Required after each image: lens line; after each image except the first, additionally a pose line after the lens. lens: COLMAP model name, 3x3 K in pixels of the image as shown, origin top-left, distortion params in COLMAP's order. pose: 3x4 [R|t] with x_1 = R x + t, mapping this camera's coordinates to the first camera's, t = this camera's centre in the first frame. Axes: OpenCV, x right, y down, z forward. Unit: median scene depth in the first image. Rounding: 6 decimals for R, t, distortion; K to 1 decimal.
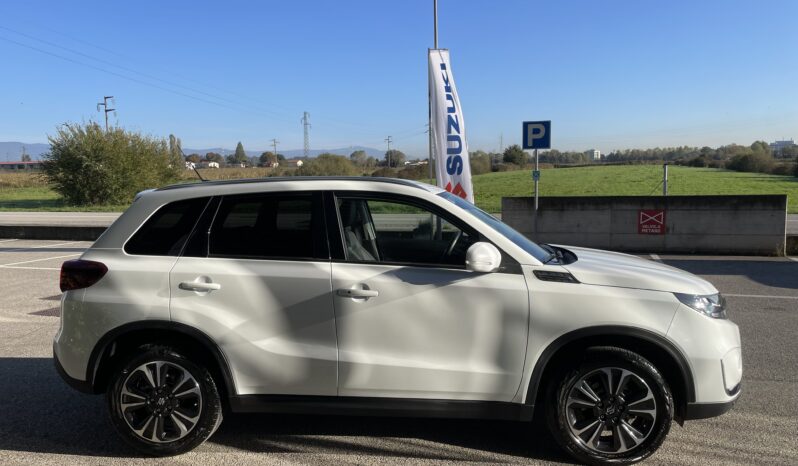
lens RADIAL K [[604.4, 0, 396.4], [0, 604.4, 230.6], [0, 0, 1]] dist [0.006906, -0.010784]
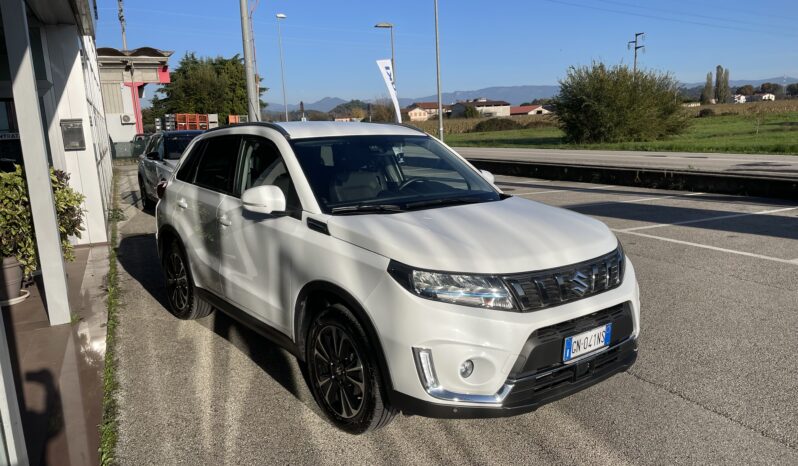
lens RADIAL K [[604.4, 0, 395.8], [0, 604.4, 237.8], [0, 0, 1]] dist [0.006906, -0.010784]
pose [[0.656201, 0.125043, -0.744153, 1.042868], [-0.039465, 0.990512, 0.131639, -0.037876], [0.753553, -0.057014, 0.654910, 0.432731]]
